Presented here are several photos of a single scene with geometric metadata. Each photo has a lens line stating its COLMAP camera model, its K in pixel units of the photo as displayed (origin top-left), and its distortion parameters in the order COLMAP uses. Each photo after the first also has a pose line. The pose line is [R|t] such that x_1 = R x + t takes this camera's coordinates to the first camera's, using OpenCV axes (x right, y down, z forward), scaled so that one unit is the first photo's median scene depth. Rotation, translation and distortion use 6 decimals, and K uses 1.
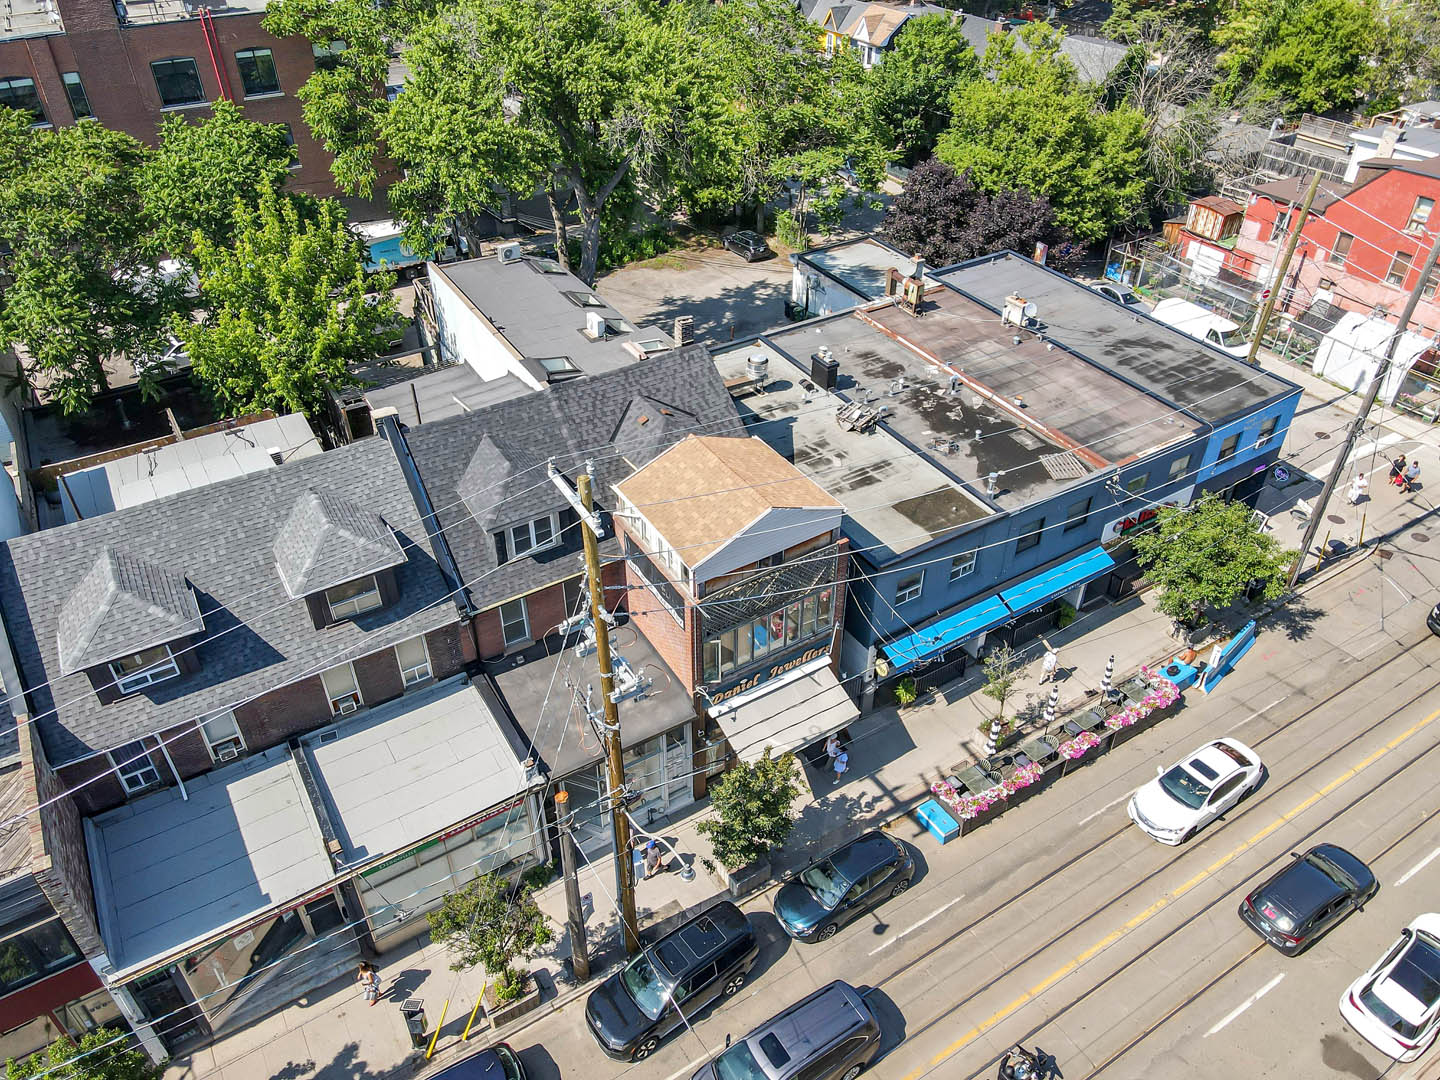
lens RADIAL K [[1060.0, 0, 724.7], [0, 1060.0, 532.4], [0, 0, 1]] dist [0.001664, 0.008737]
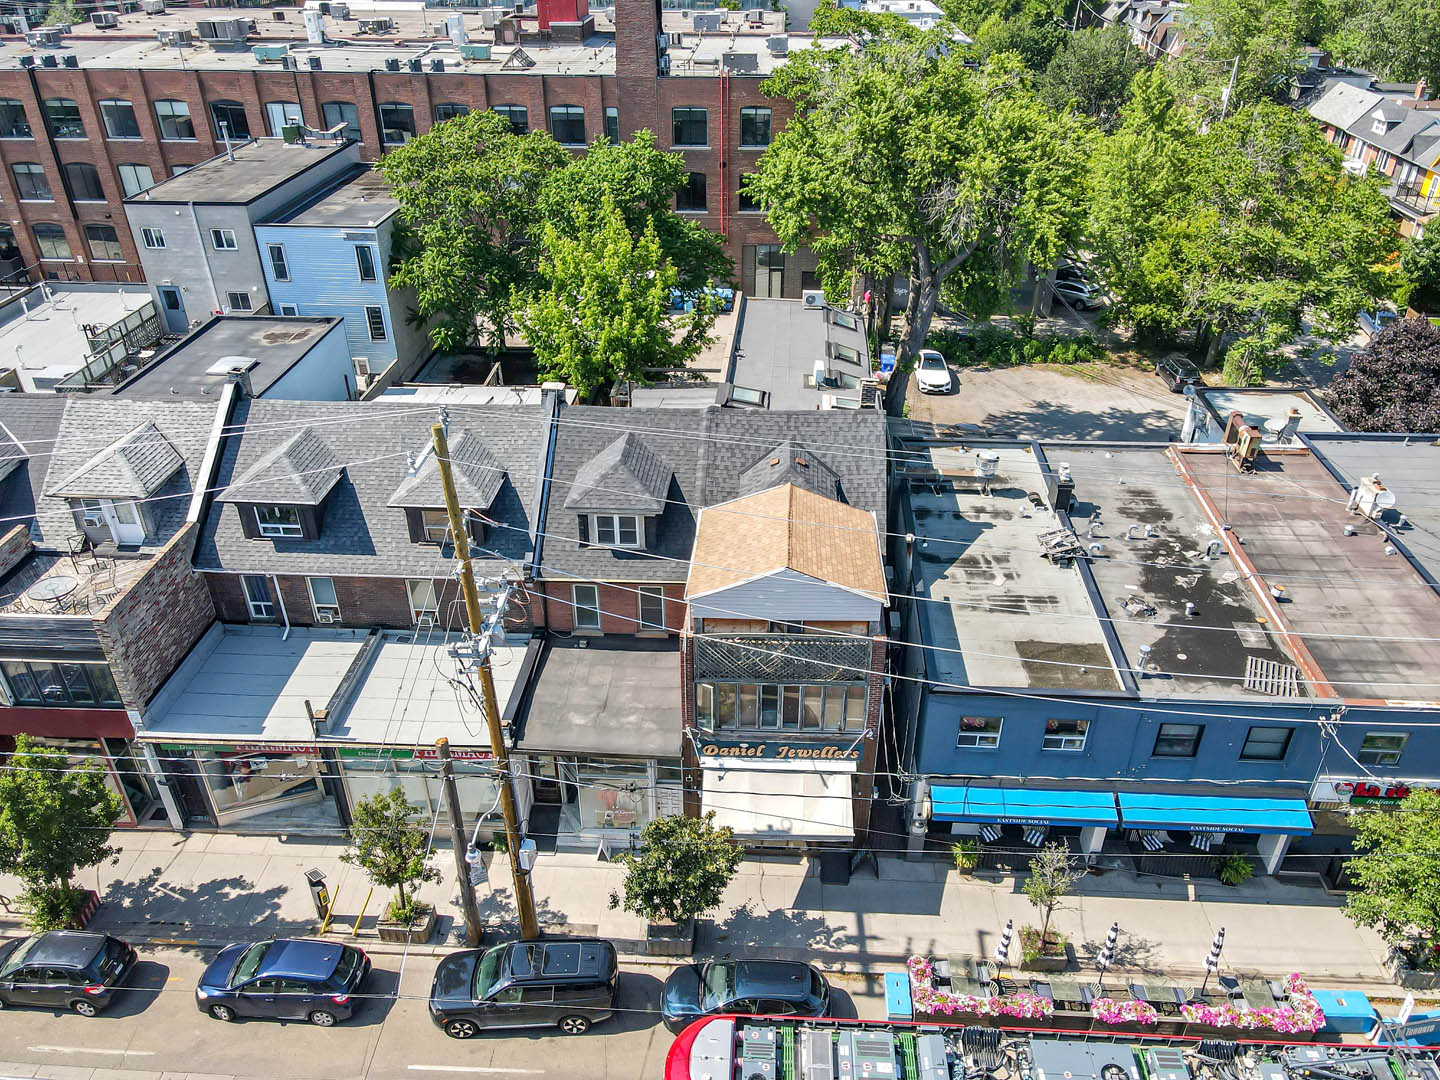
lens RADIAL K [[1051.7, 0, 722.6], [0, 1051.7, 536.7], [0, 0, 1]] dist [0.015958, 0.009190]
pose [[0.817732, 0.300271, -0.491072, 0.361531], [-0.342173, 0.939625, 0.004758, -0.027690], [0.462852, 0.164140, 0.871106, 0.130744]]
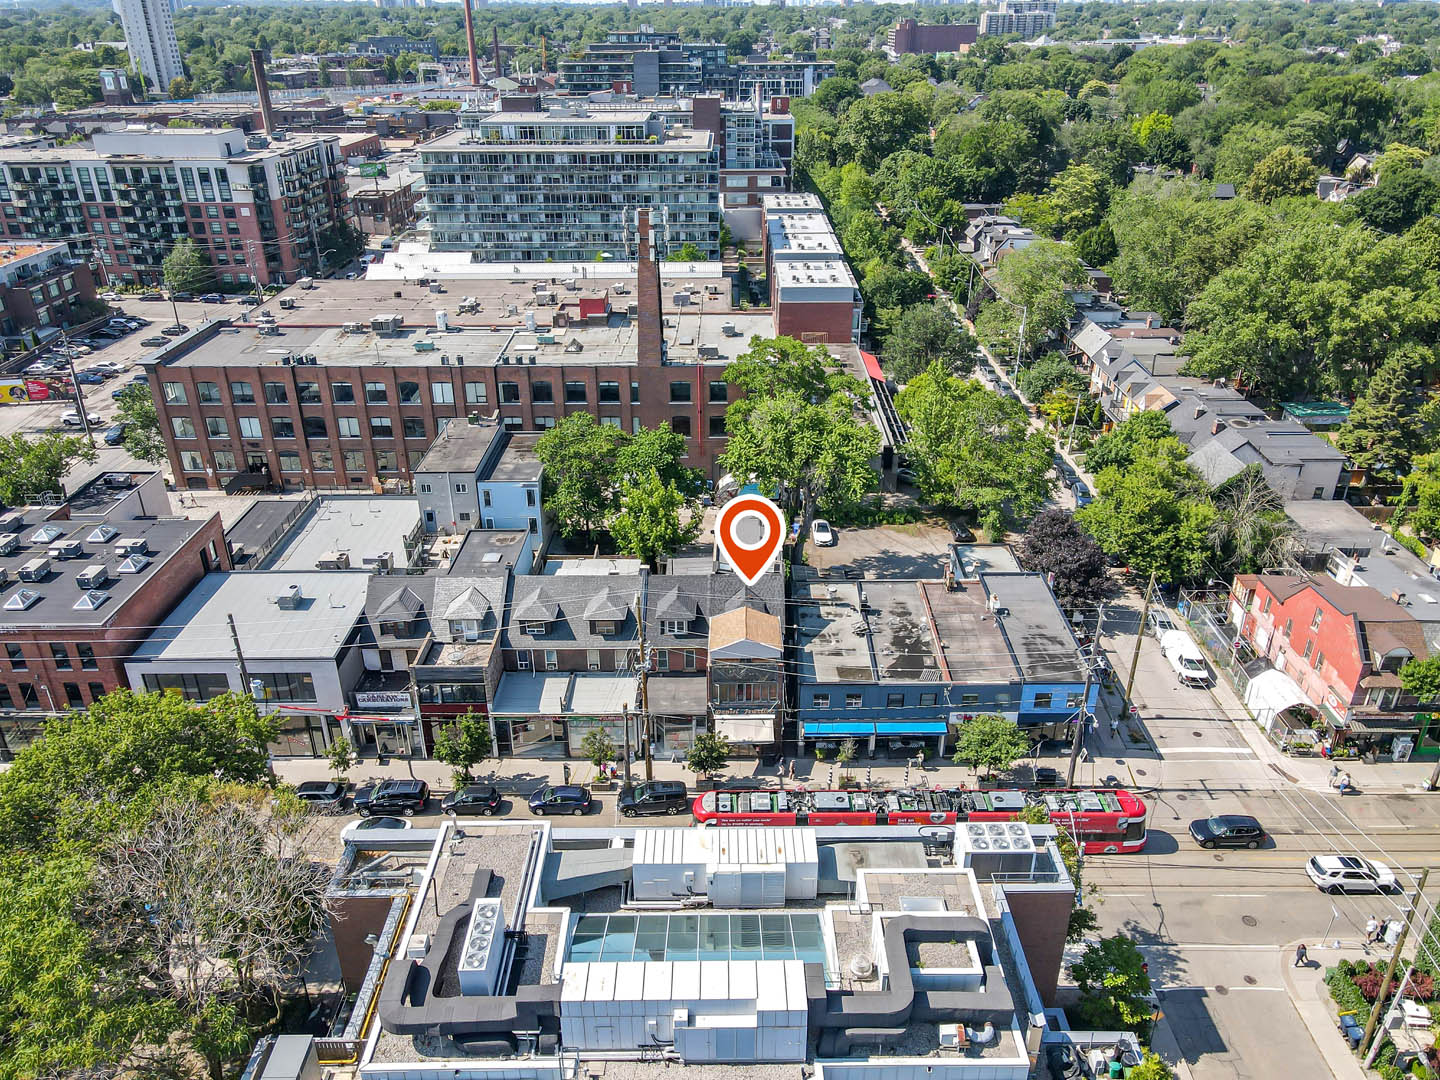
lens RADIAL K [[1060.0, 0, 724.7], [0, 1060.0, 532.4], [0, 0, 1]] dist [0.001664, 0.008737]
pose [[0.847940, 0.231811, -0.476719, 0.948463], [-0.314215, 0.944090, -0.099818, 0.005247], [0.426926, 0.234432, 0.873370, -1.080015]]
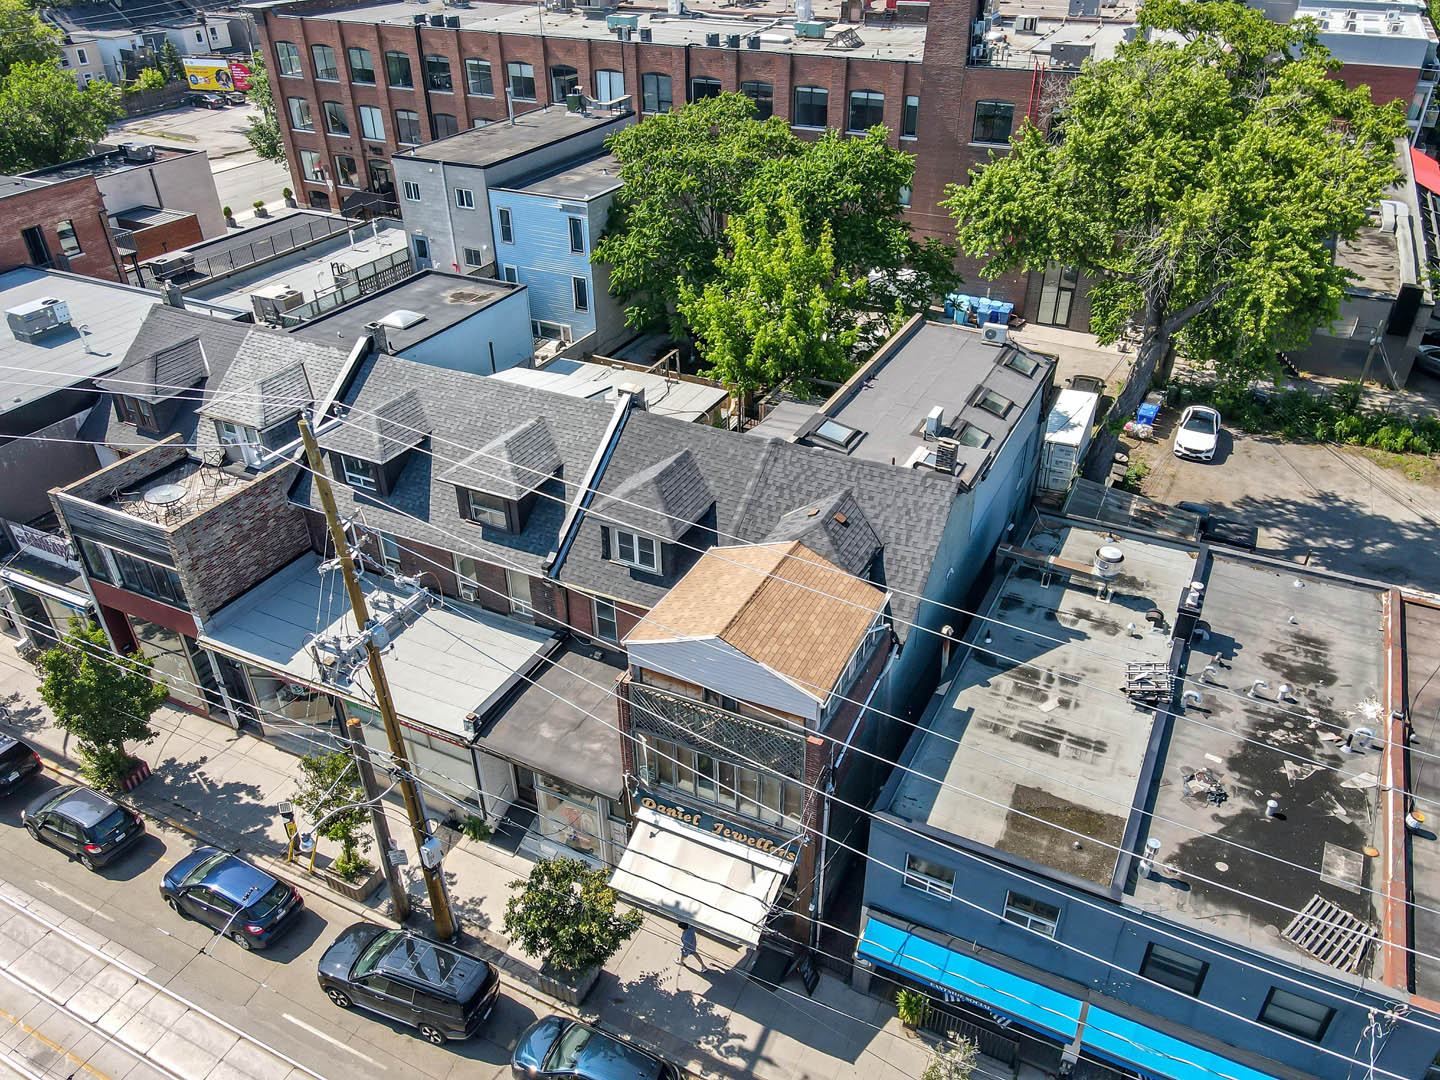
lens RADIAL K [[1051.7, 0, 722.6], [0, 1051.7, 536.7], [0, 0, 1]] dist [0.015958, 0.009190]
pose [[0.522146, 0.457937, -0.719484, 0.493858], [-0.502991, 0.846630, 0.173831, -0.191721], [0.688740, 0.271129, 0.672403, 0.341711]]
